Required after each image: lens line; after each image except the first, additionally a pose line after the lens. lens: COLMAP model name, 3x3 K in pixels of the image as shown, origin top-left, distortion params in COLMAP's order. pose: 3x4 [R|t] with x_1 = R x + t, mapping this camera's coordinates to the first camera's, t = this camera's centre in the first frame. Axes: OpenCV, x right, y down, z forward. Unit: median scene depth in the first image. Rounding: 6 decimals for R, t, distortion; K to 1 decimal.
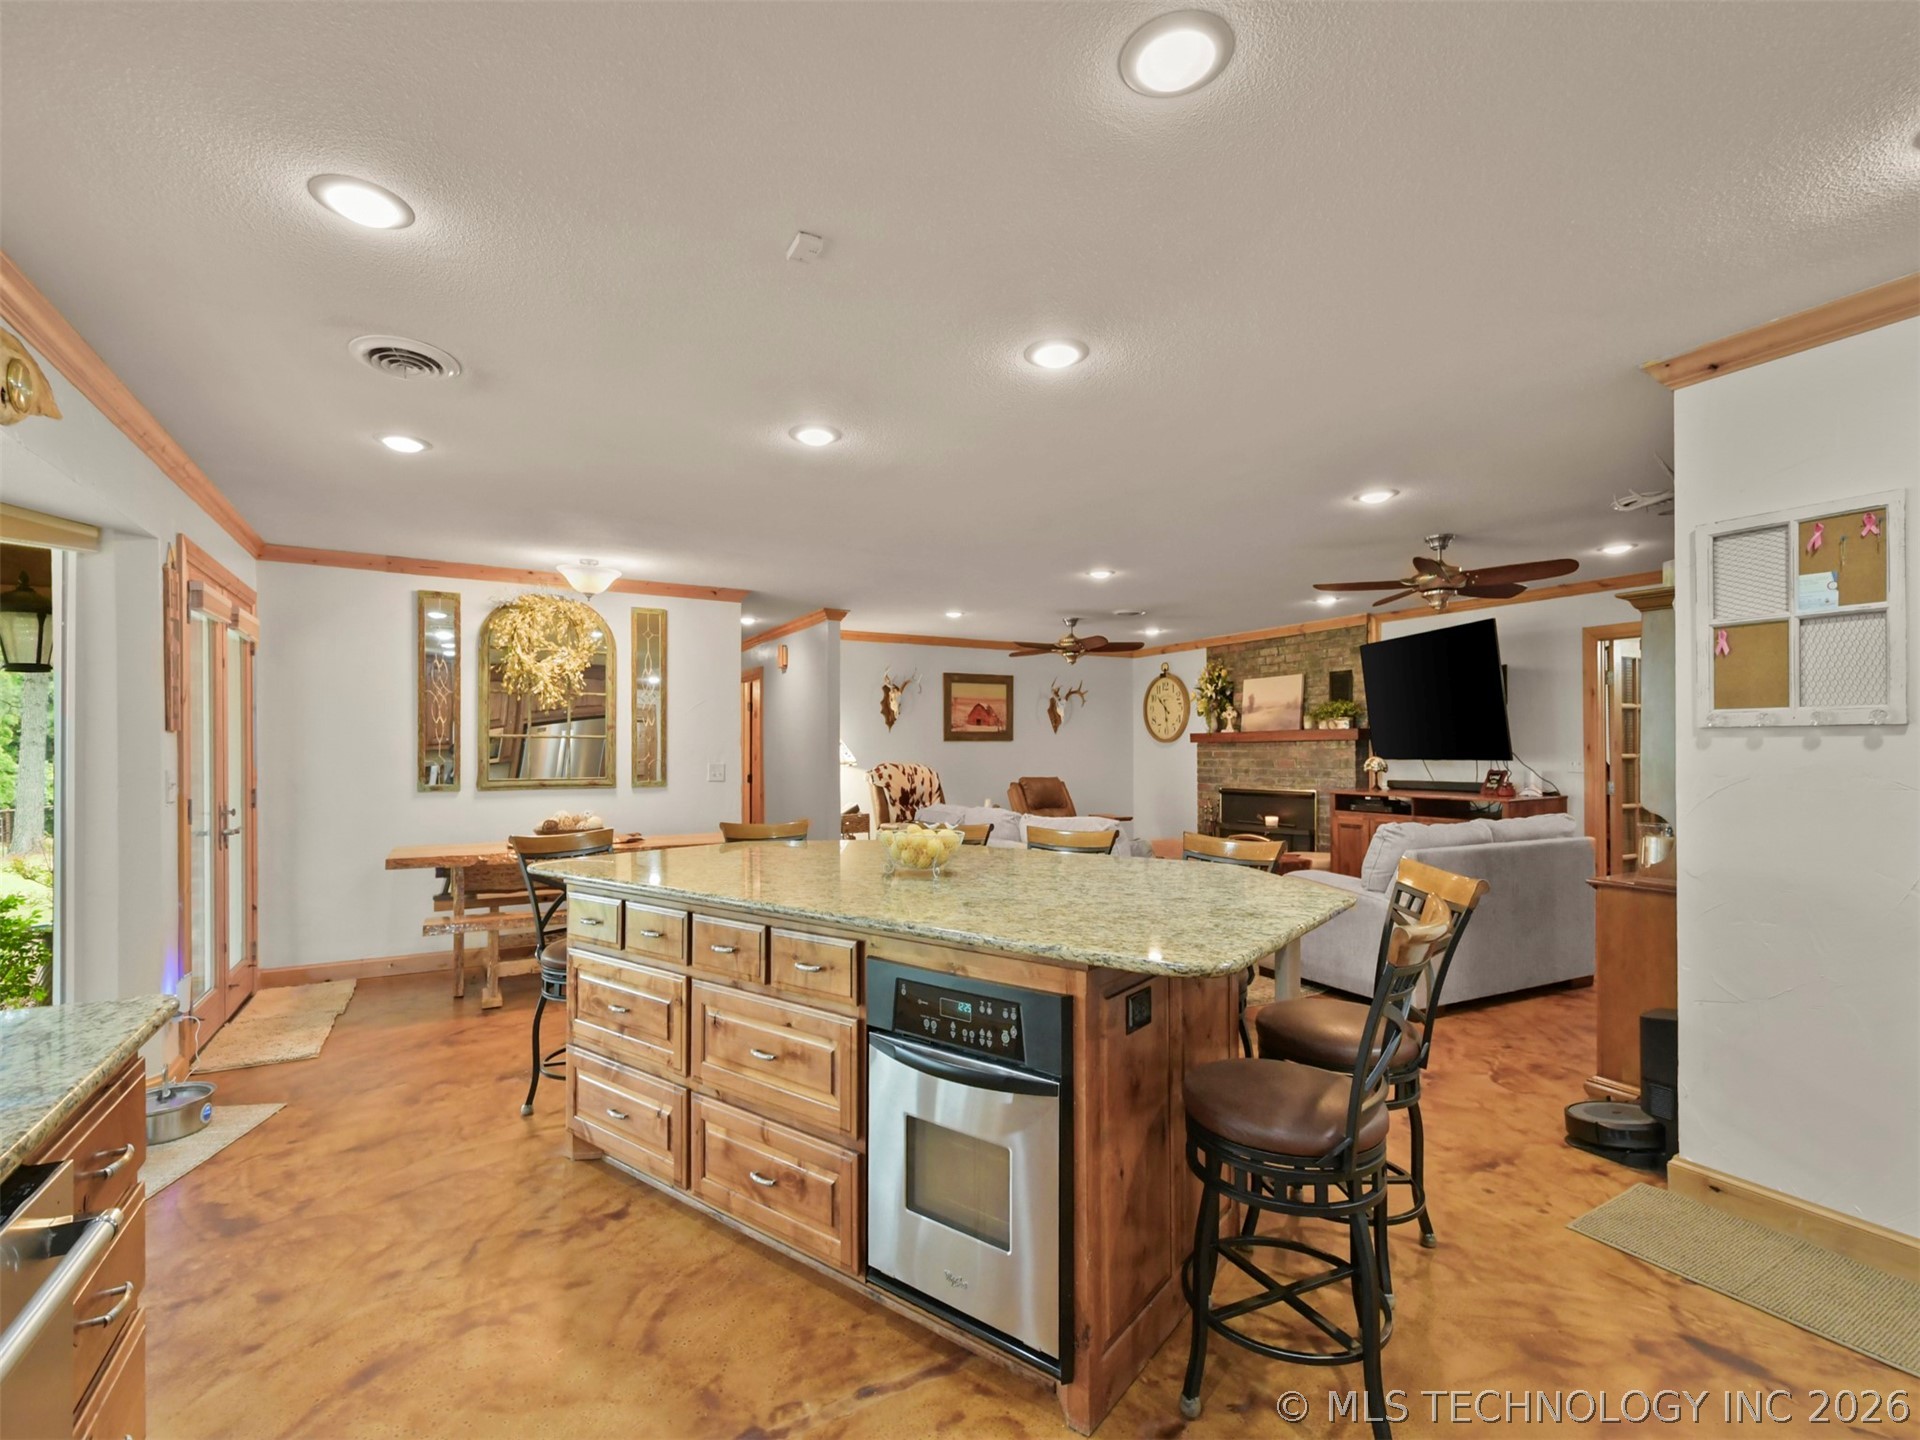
lens RADIAL K [[874.8, 0, 962.9], [0, 874.8, 745.1], [0, 0, 1]] dist [0.042988, 0.000185]
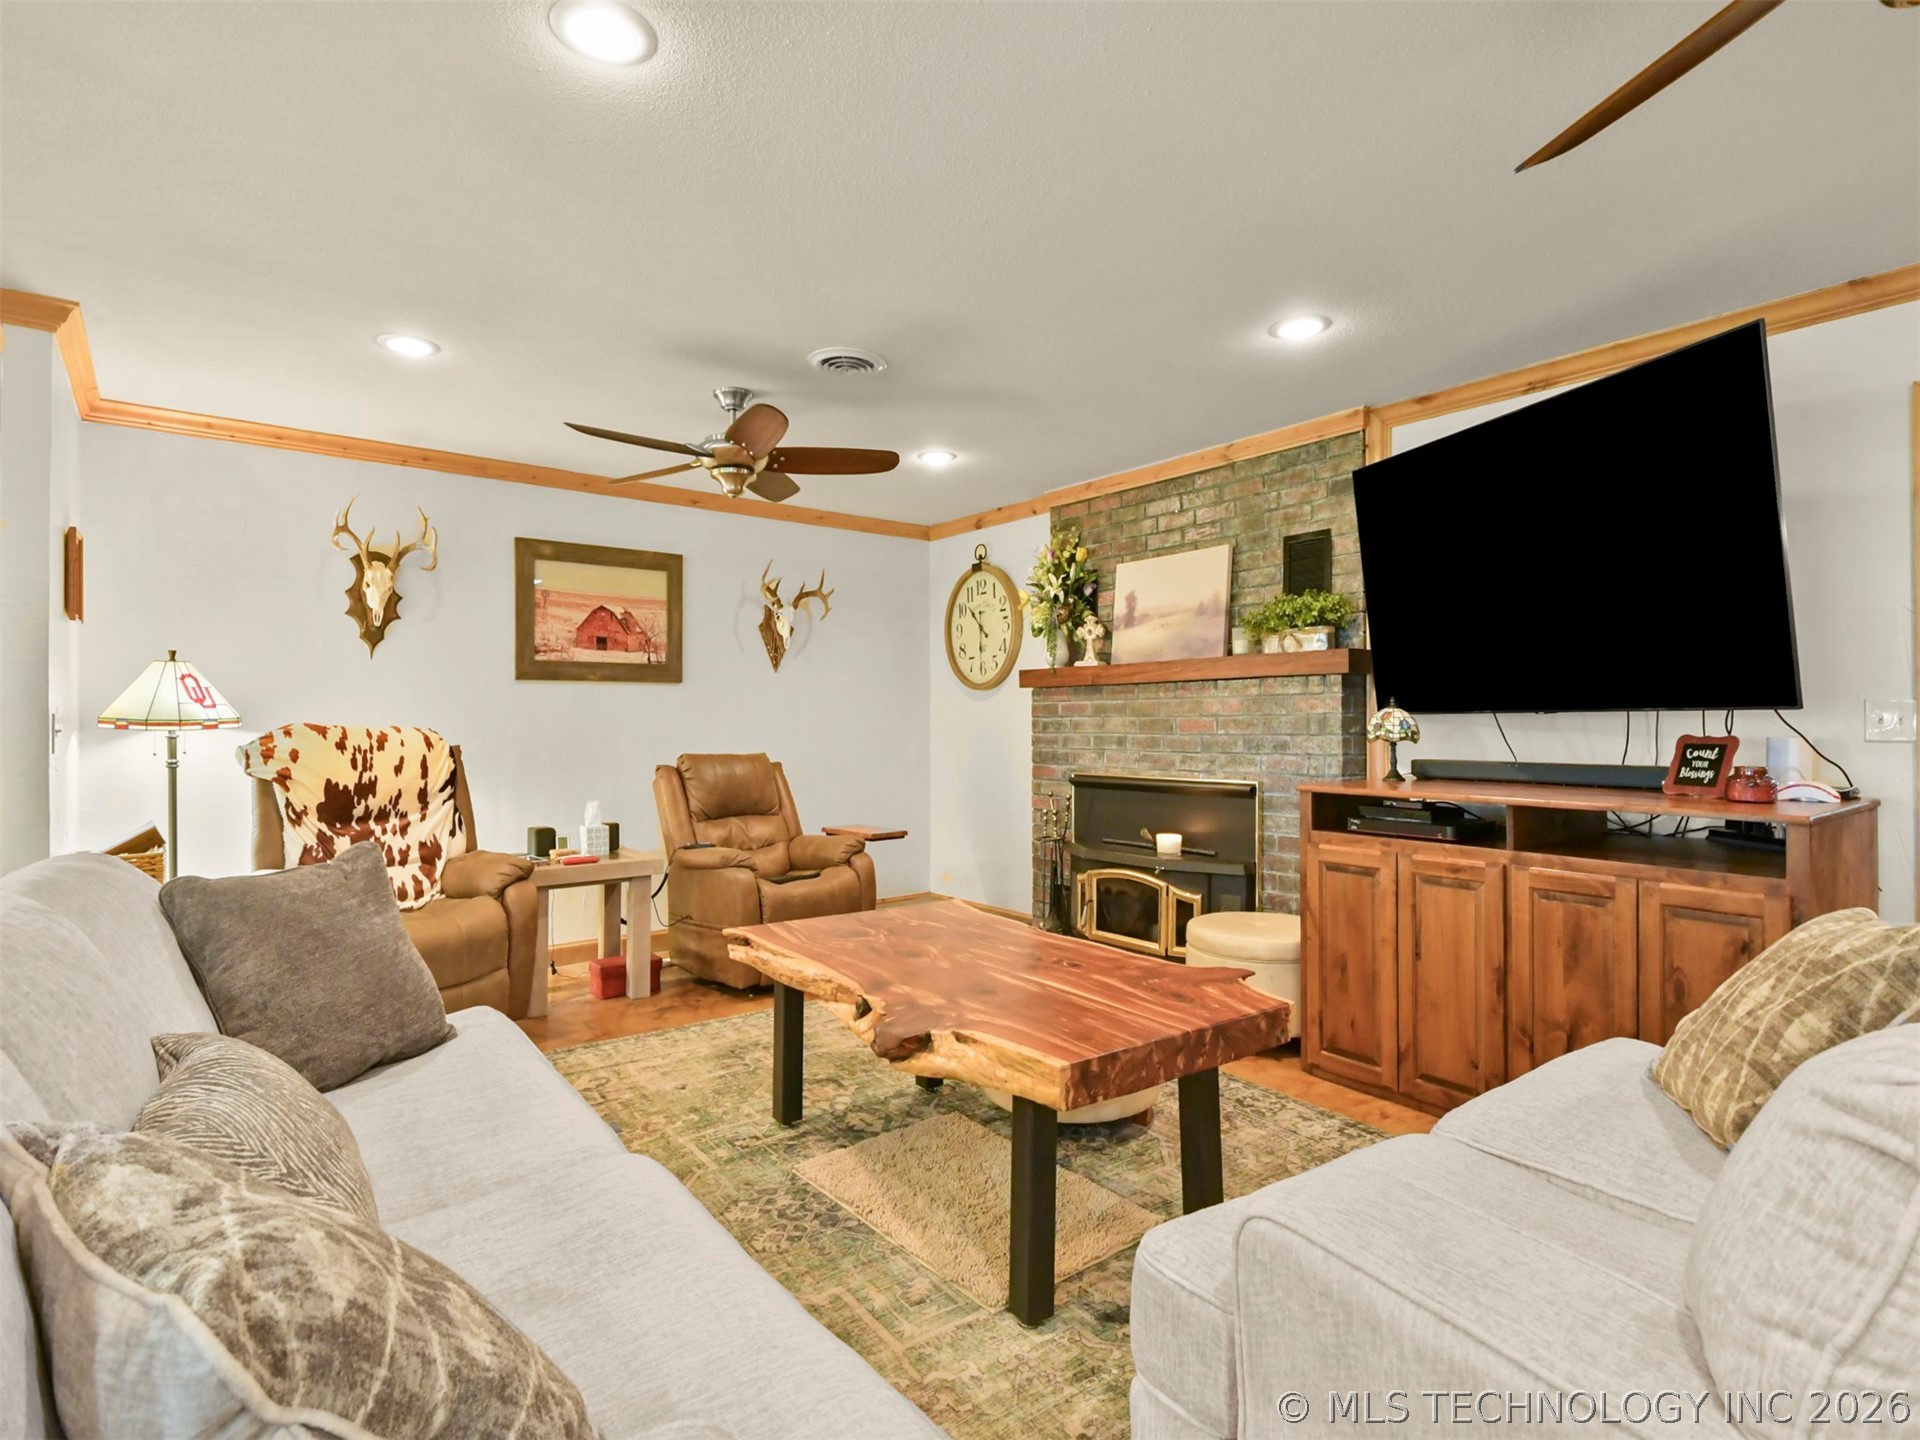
lens RADIAL K [[976.3, 0, 960.0], [0, 976.3, 720.0], [0, 0, 1]] dist [0.012283, -0.000725]
pose [[0.990244, 0.002391, 0.139327, 0.158521], [-0.003127, 0.999982, 0.005067, 0.015369], [-0.139312, -0.005453, 0.990234, 0.473358]]
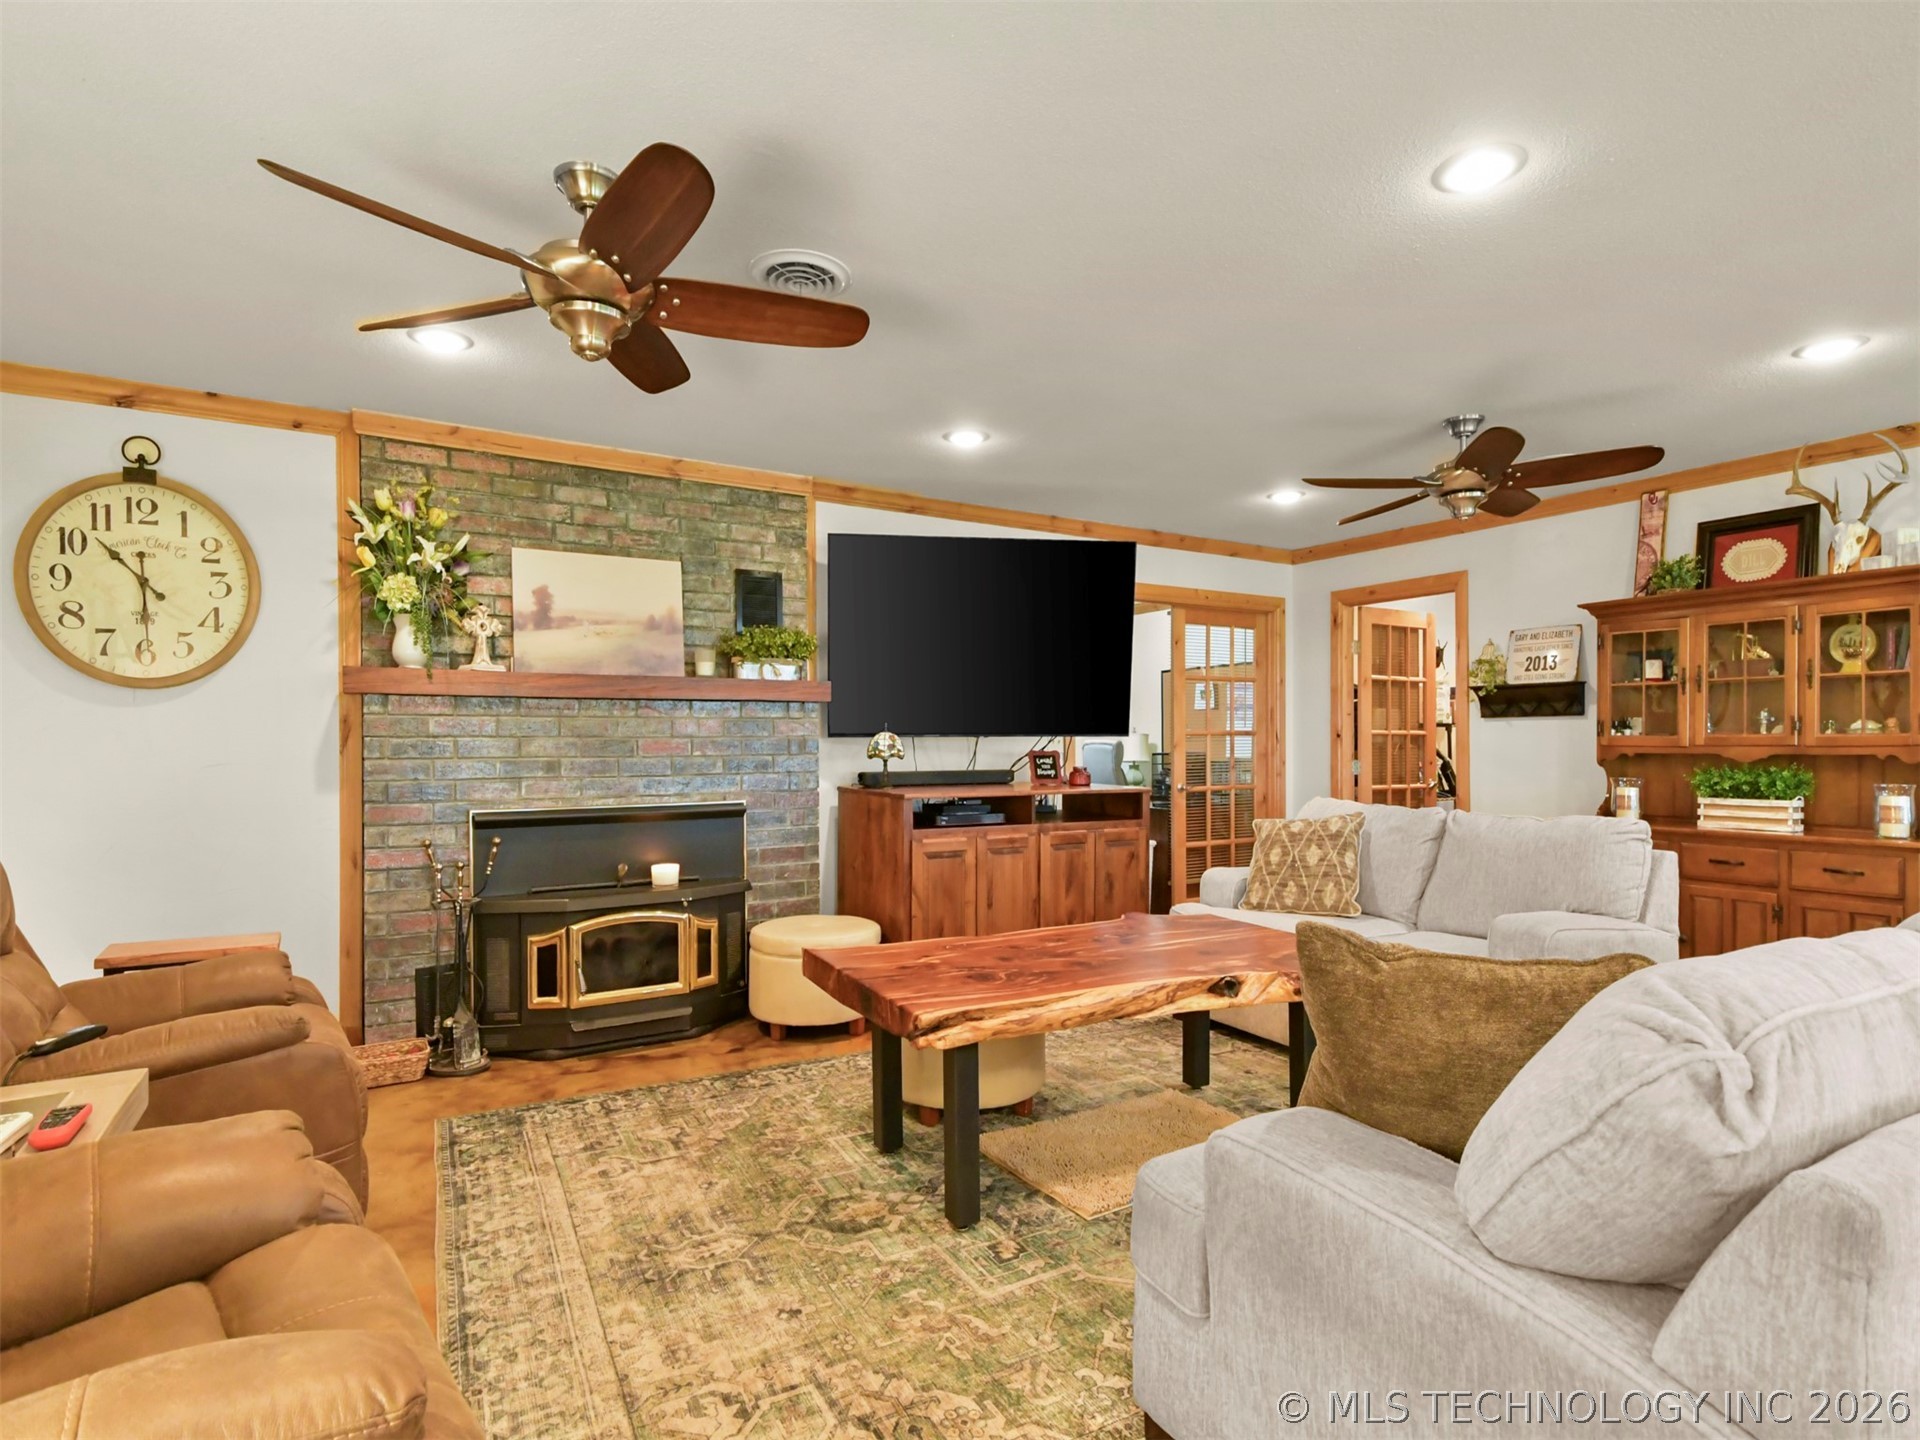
lens RADIAL K [[973.8, 0, 959.8], [0, 973.8, 756.6], [0, 0, 1]] dist [0.001867, -0.000303]
pose [[-0.010584, -0.007858, 0.999913, -0.150486], [-0.005100, 0.999957, 0.007804, 0.020998], [-0.999931, -0.005017, -0.010624, 0.844297]]
